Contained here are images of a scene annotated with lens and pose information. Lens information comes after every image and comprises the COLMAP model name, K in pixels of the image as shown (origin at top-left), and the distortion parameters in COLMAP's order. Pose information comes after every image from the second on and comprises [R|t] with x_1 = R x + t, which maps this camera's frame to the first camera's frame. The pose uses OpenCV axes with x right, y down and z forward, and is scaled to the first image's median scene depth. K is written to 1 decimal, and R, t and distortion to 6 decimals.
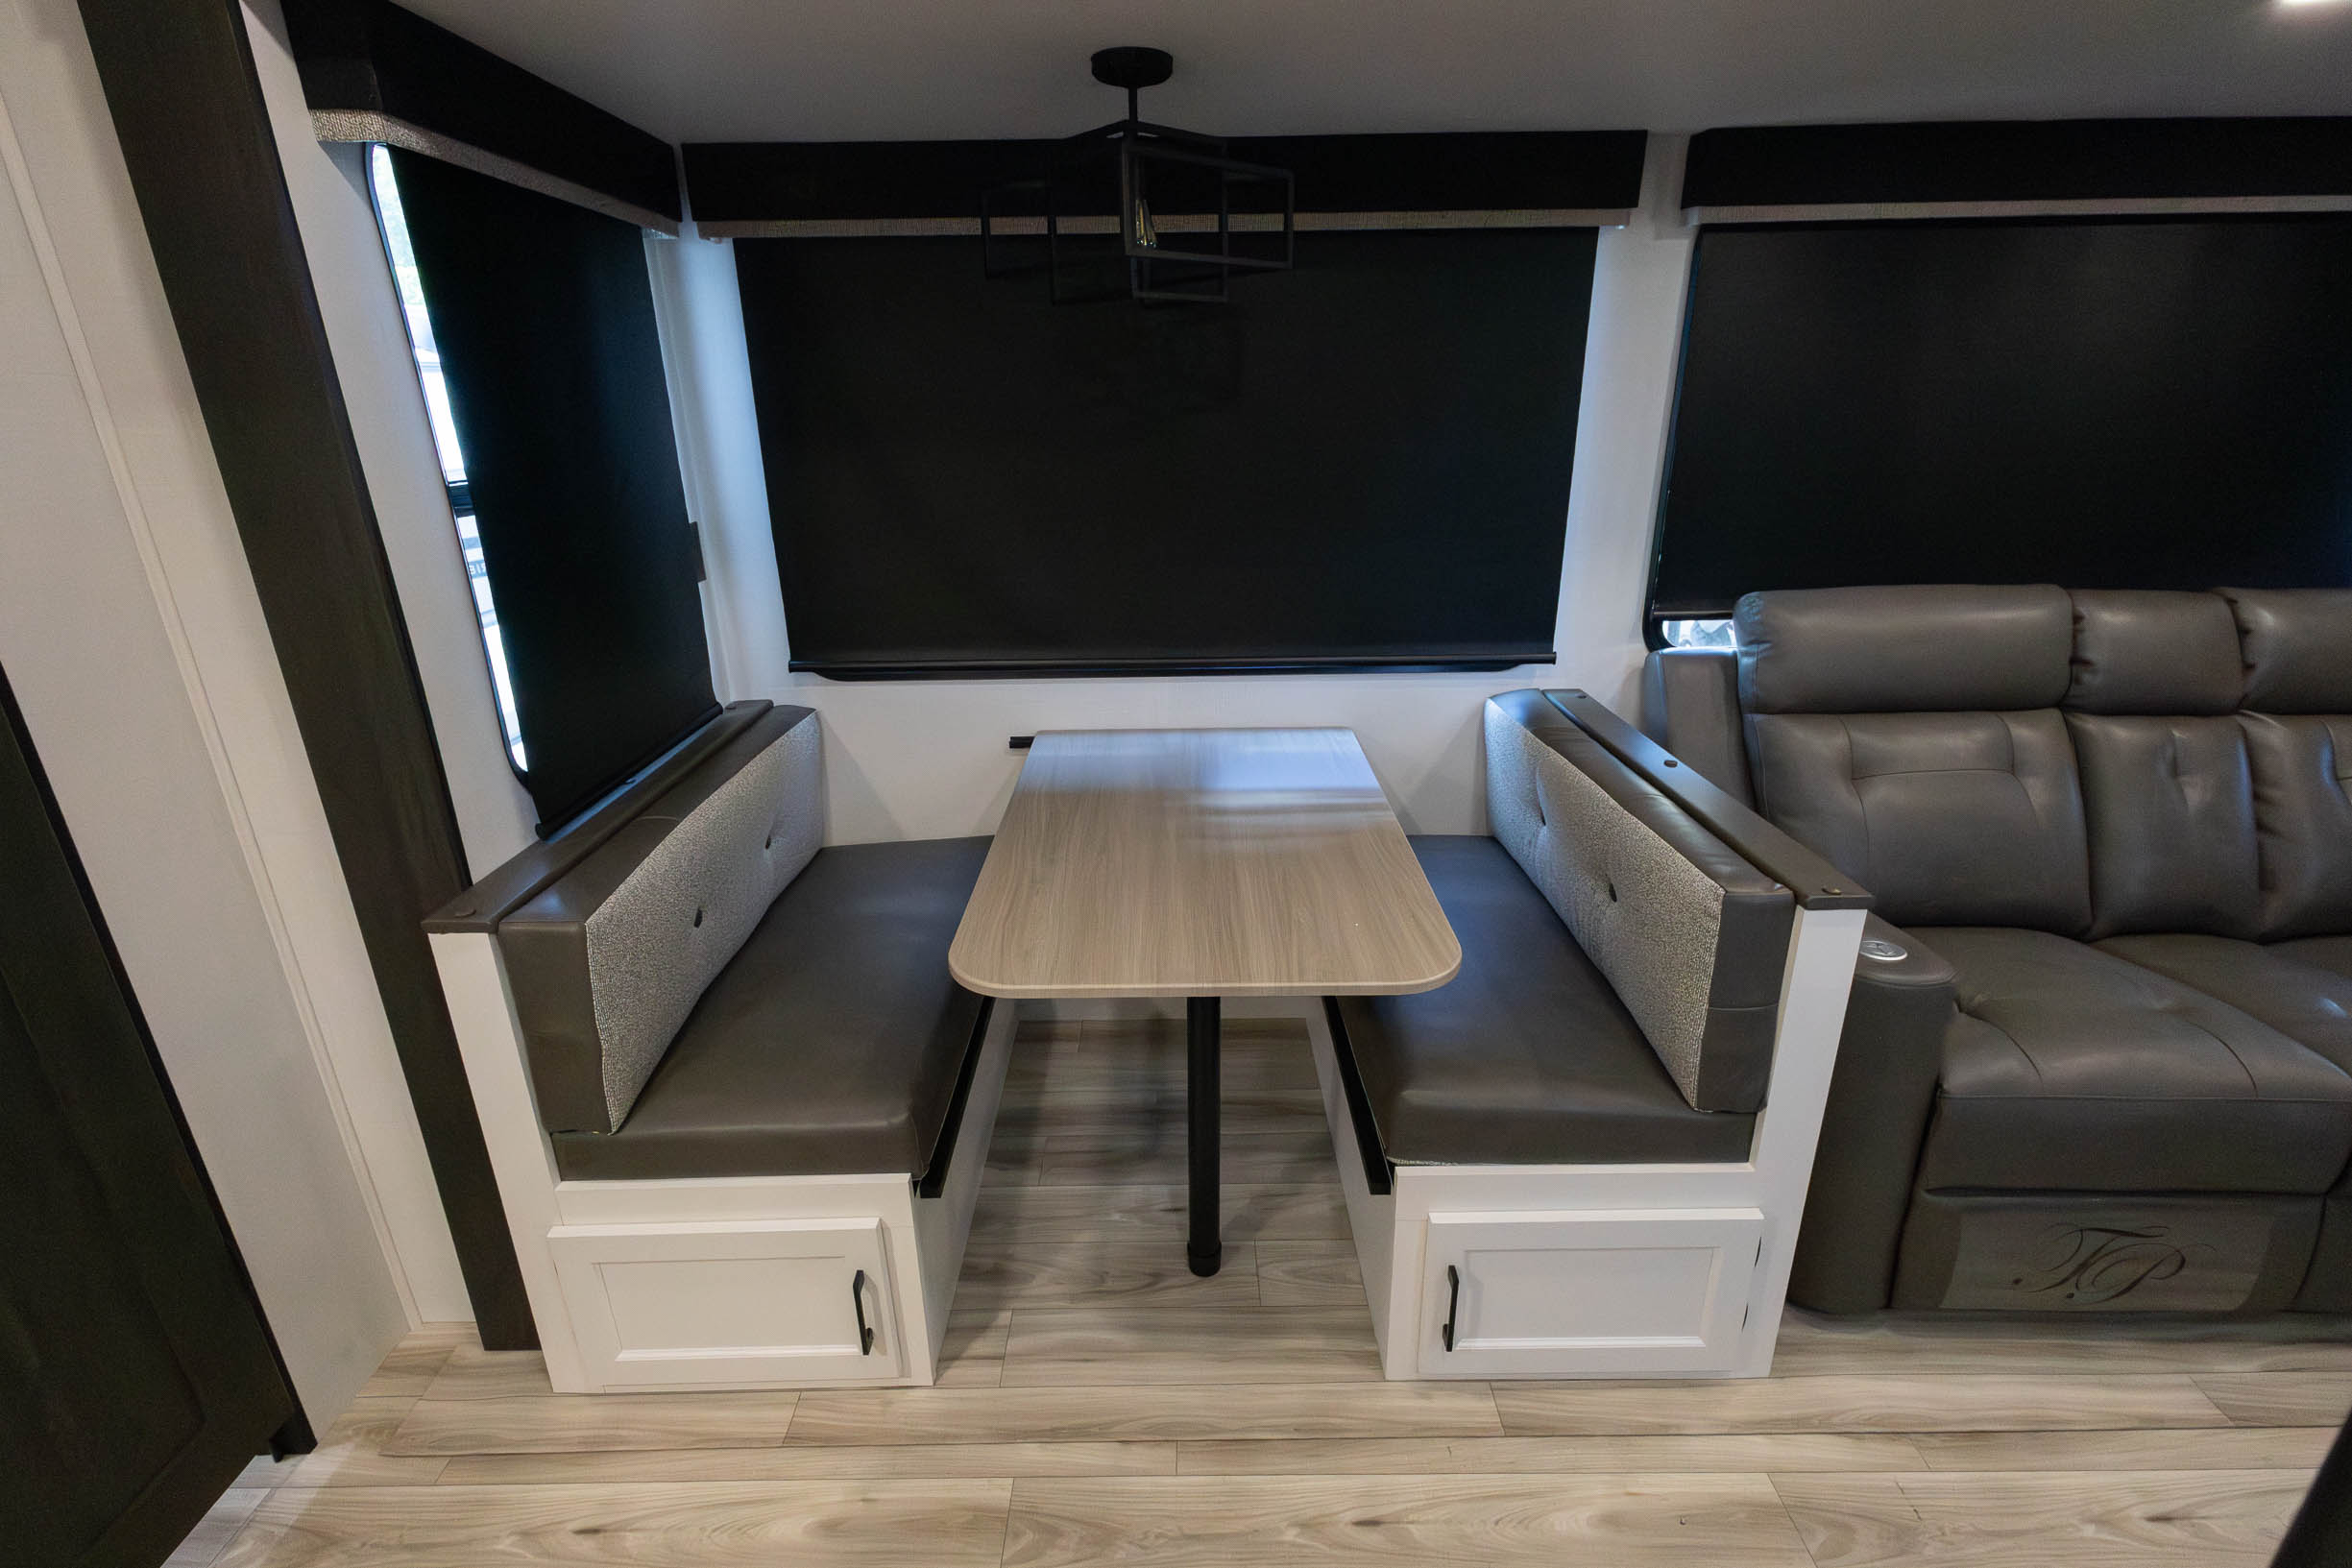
lens RADIAL K [[1068.7, 0, 1156.4], [0, 1068.7, 788.6], [0, 0, 1]] dist [0.009712, -0.004435]
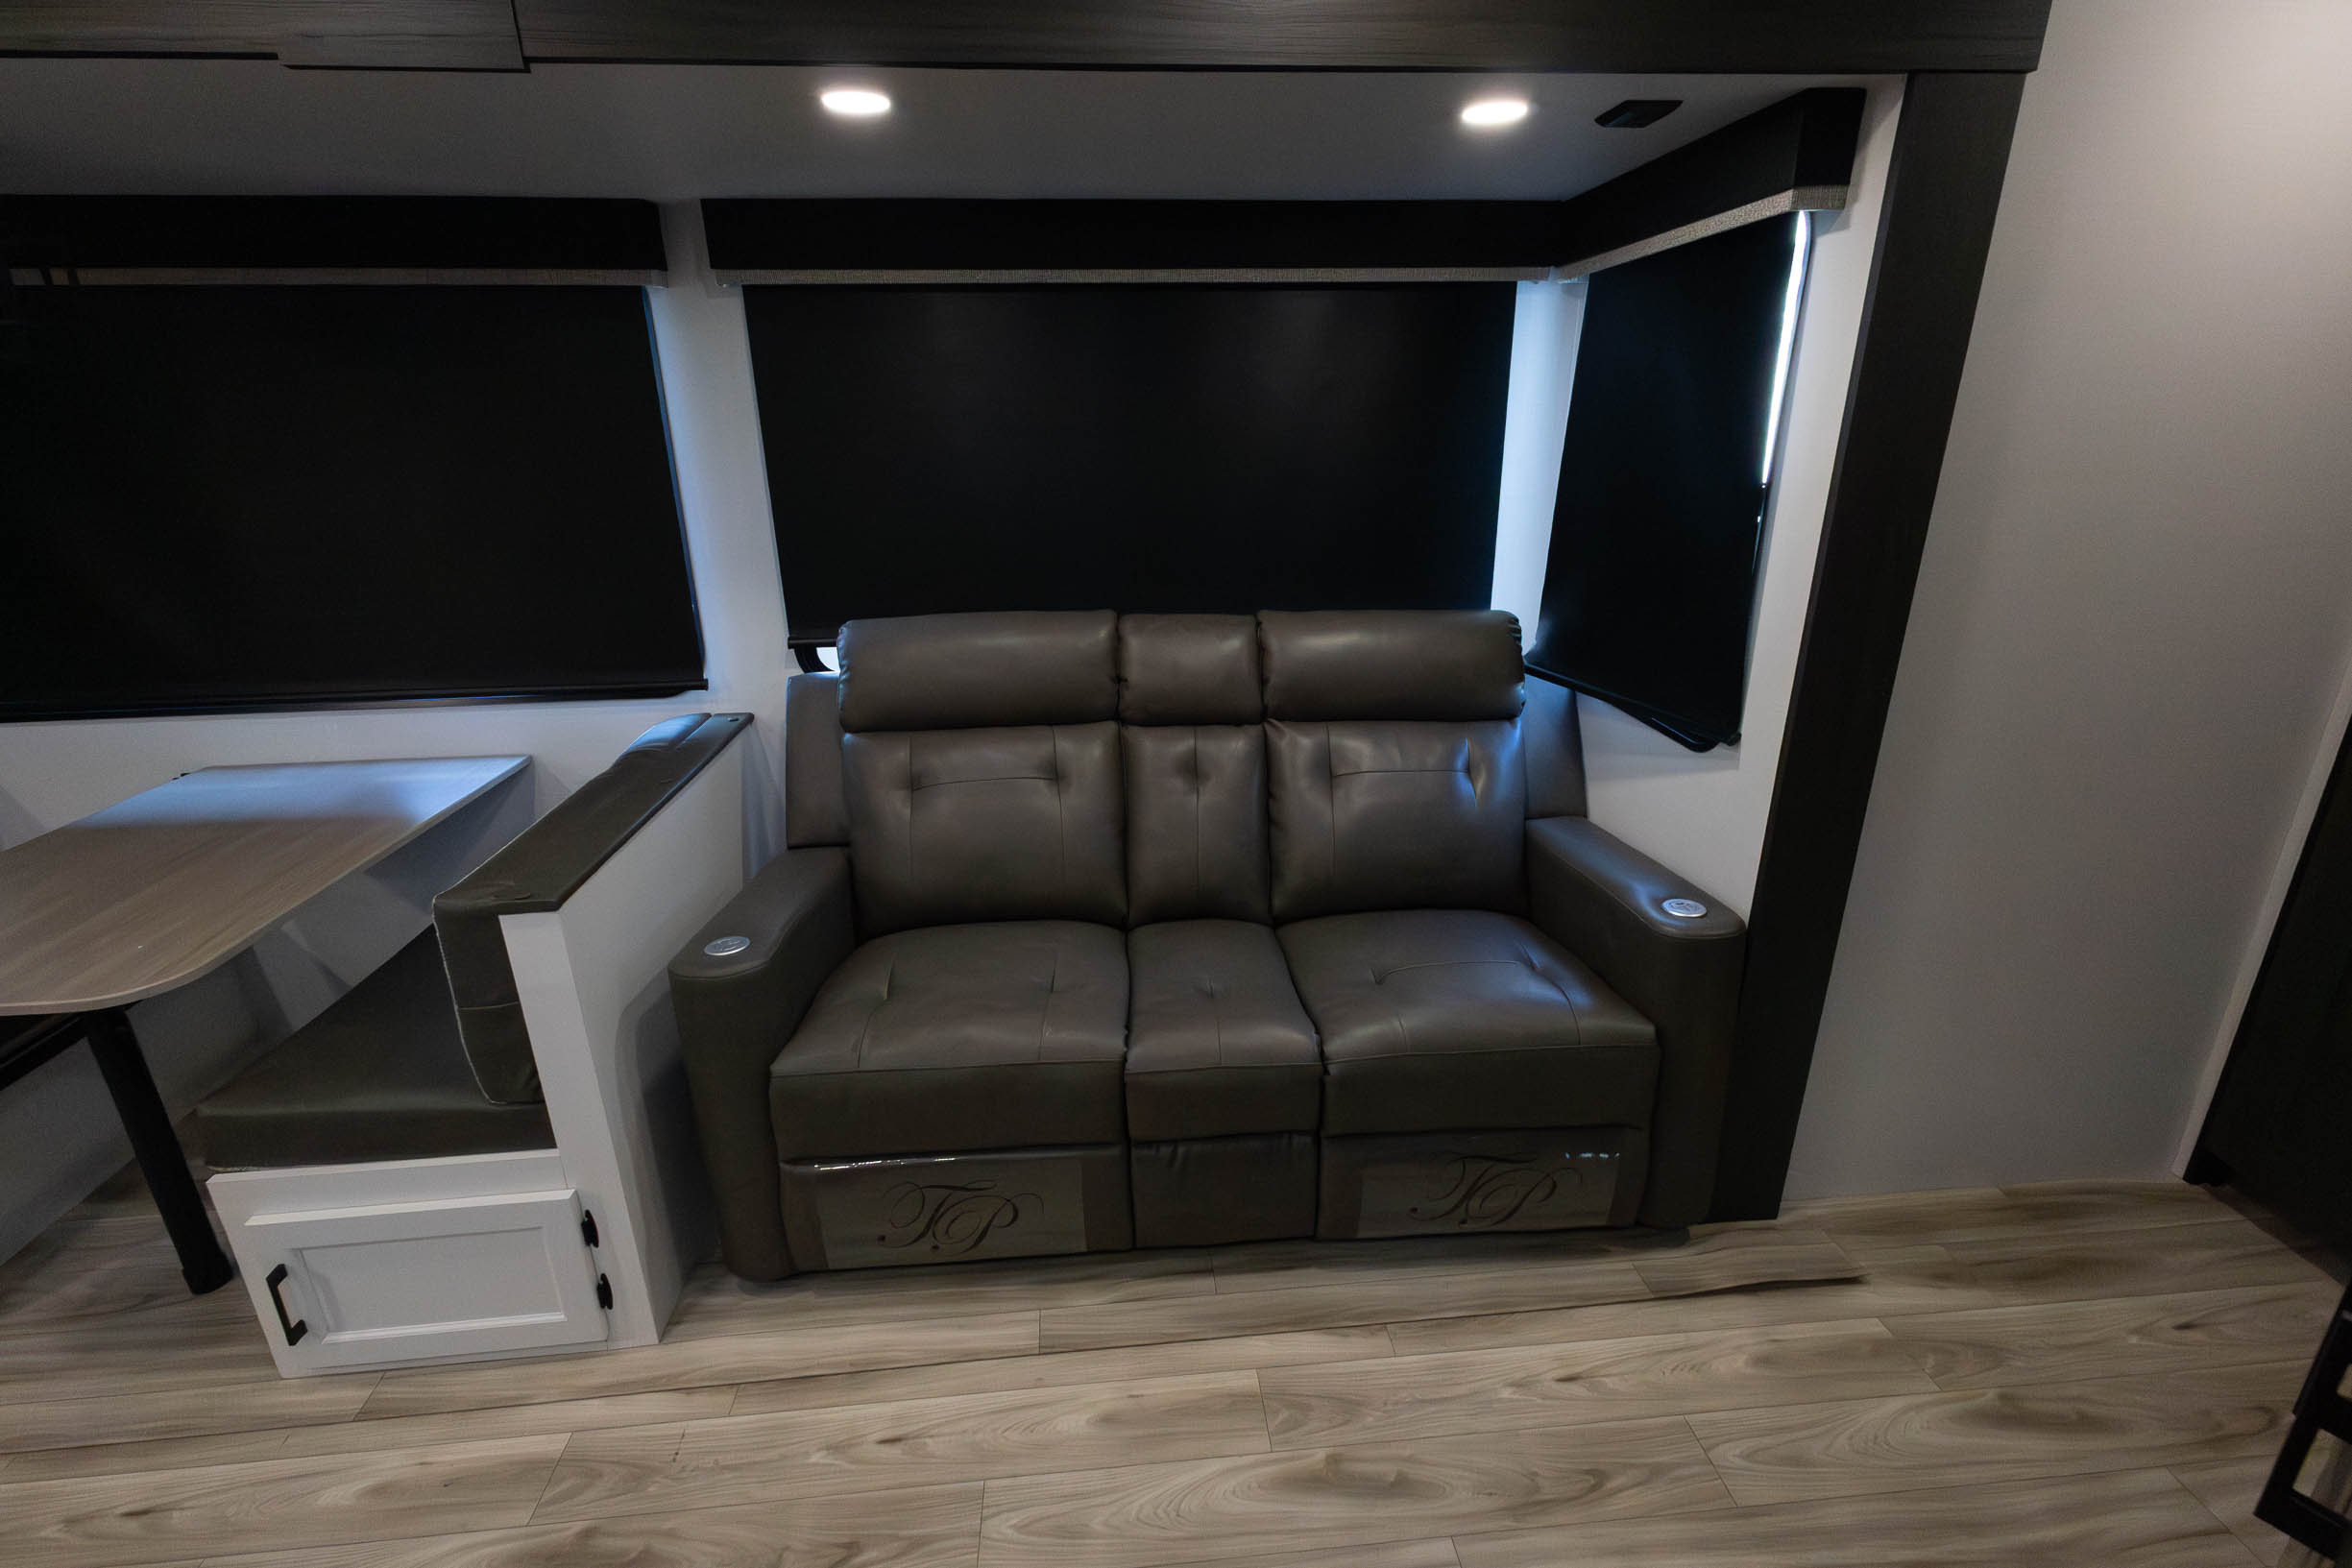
lens RADIAL K [[1068.7, 0, 1179.7], [0, 1068.7, 799.9], [0, 0, 1]] dist [0.009712, -0.004435]
pose [[0.994824, -0.029789, 0.097149, 0.866490], [0.032000, 0.999261, -0.021279, 0.035120], [-0.096443, 0.024277, 0.995042, -0.118860]]
